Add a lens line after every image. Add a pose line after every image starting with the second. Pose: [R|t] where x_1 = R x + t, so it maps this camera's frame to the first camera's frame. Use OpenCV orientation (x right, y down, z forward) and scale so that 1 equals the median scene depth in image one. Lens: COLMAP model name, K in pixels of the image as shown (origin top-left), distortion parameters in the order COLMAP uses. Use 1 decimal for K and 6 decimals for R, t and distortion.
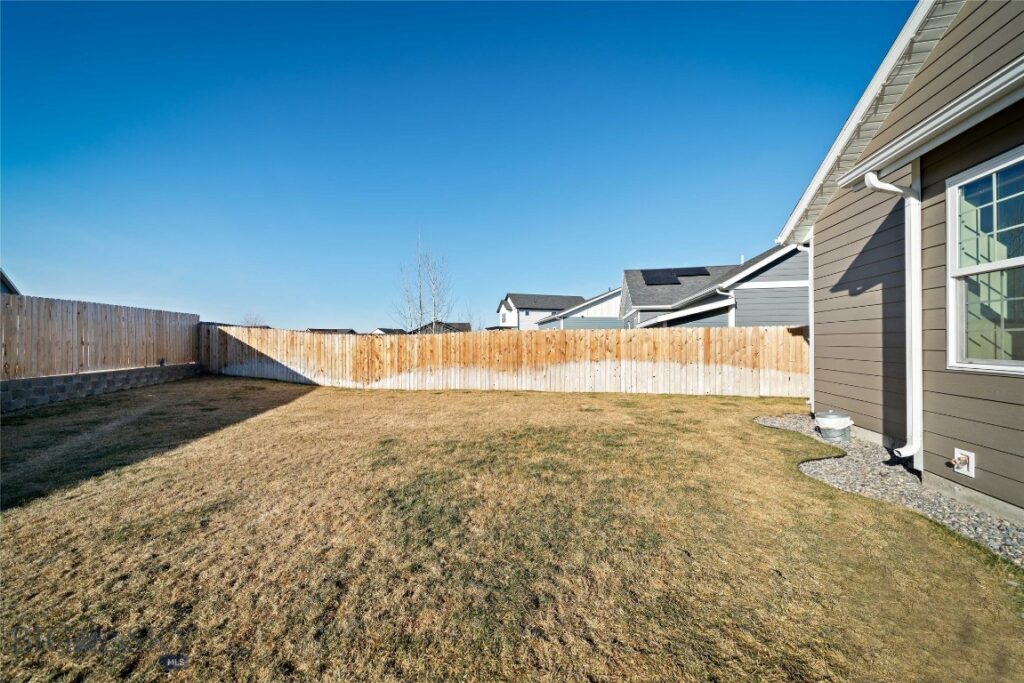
lens RADIAL K [[346.7, 0, 507.9], [0, 346.7, 343.9], [0, 0, 1]] dist [-0.008257, -0.000013]
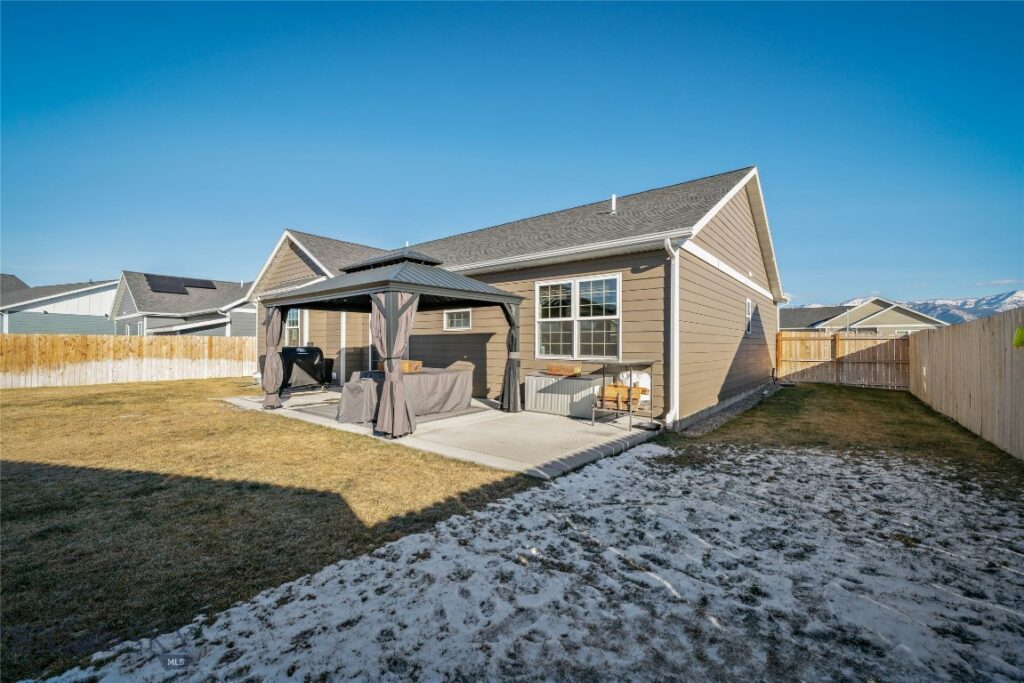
lens RADIAL K [[420.7, 0, 510.8], [0, 420.7, 339.8], [0, 0, 1]] dist [-0.000482, -0.000118]
pose [[0.426048, 0.016776, 0.904545, -0.526425], [0.000160, 0.999827, -0.018618, 0.004782], [-0.904700, 0.008077, 0.425972, -0.967234]]
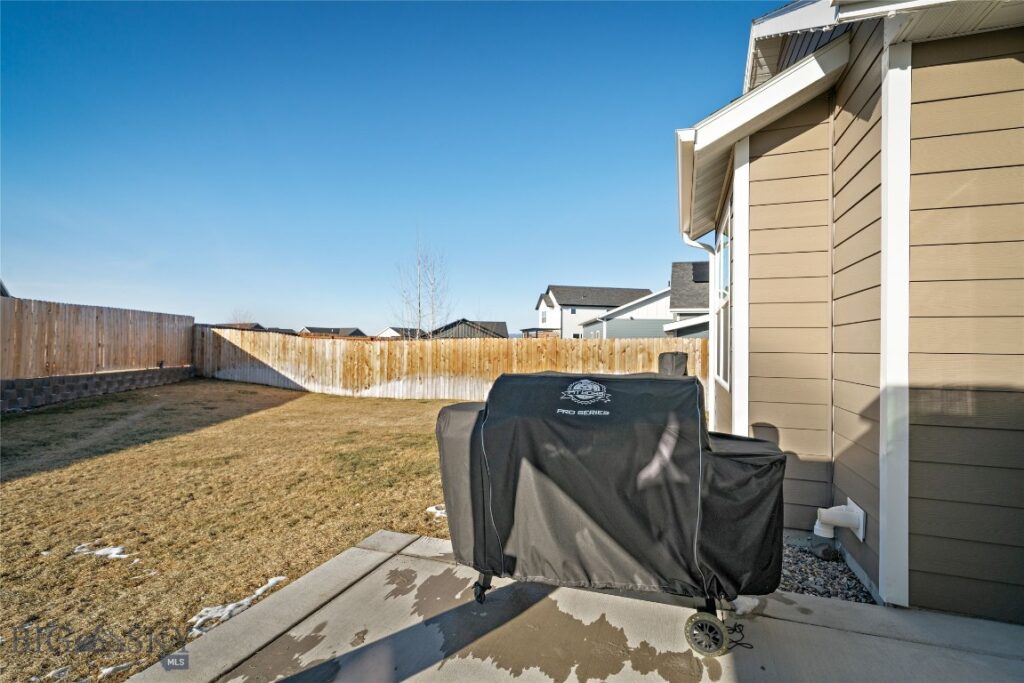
lens RADIAL K [[476.2, 0, 511.2], [0, 476.2, 340.5], [0, 0, 1]] dist [0.000250, 0.000180]
pose [[0.993117, 0.014502, -0.116225, 0.186262], [-0.016704, 0.999699, -0.017990, -0.009660], [0.115929, 0.019807, 0.993060, -0.288195]]
